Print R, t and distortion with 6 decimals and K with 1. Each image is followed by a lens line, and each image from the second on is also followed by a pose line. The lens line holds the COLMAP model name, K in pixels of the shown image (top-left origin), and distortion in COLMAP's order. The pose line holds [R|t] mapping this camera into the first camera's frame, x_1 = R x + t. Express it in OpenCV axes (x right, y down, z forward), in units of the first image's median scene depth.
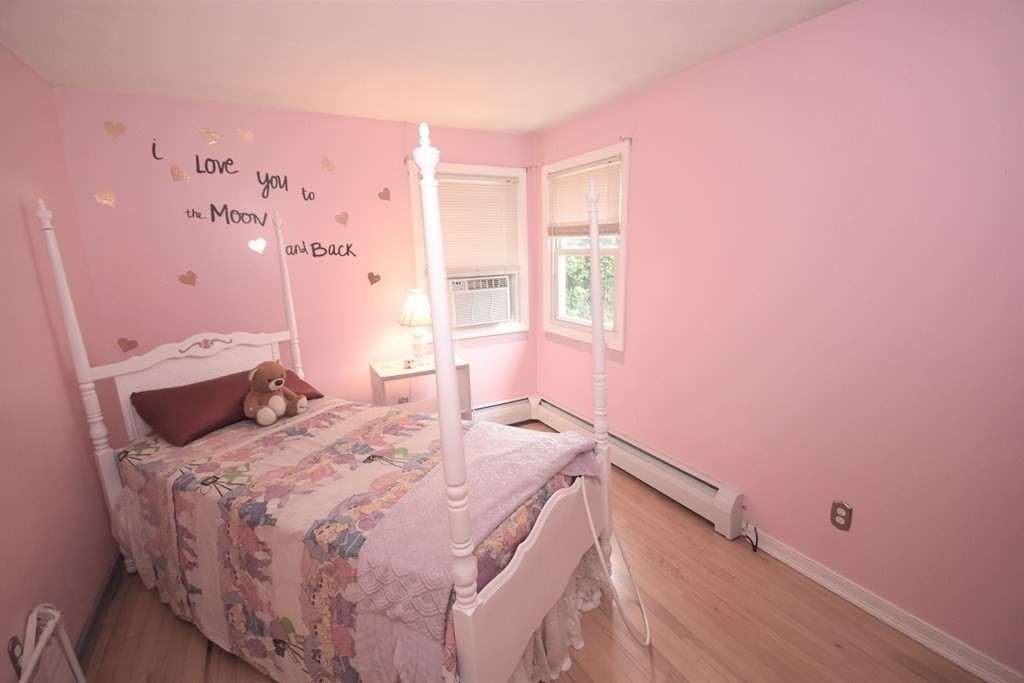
lens RADIAL K [[475.4, 0, 507.7], [0, 475.4, 350.1], [0, 0, 1]] dist [0.000282, -0.000019]
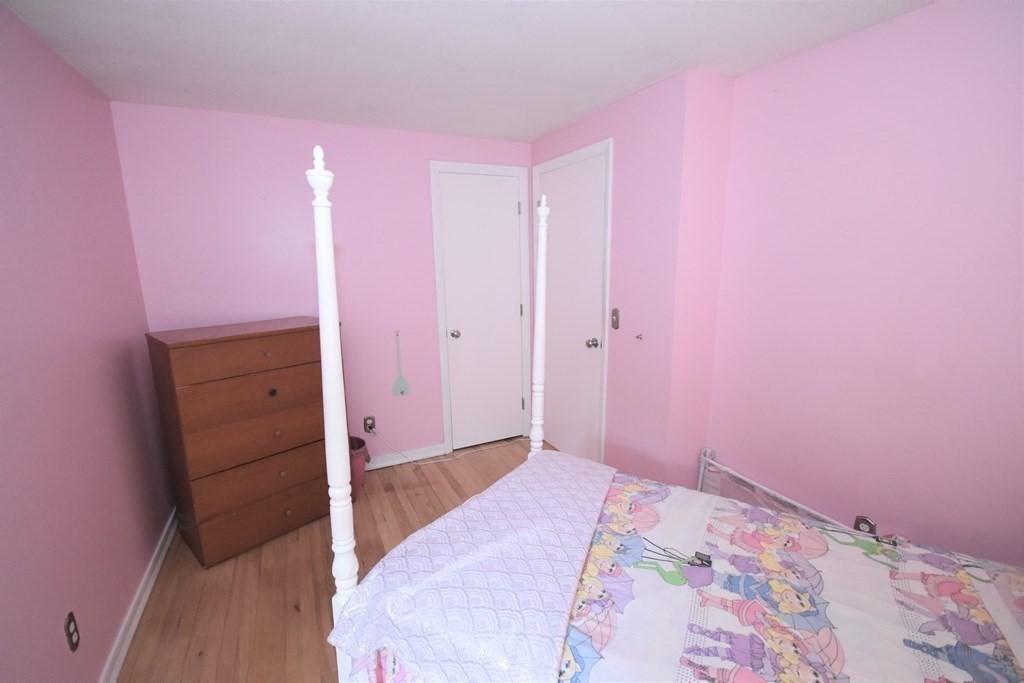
lens RADIAL K [[475.4, 0, 507.7], [0, 475.4, 350.1], [0, 0, 1]] dist [0.000282, -0.000019]
pose [[-0.998114, 0.032894, 0.051832, -0.050048], [0.051089, 0.913229, 0.404232, -0.336674], [-0.034037, 0.406118, -0.913187, 1.495966]]
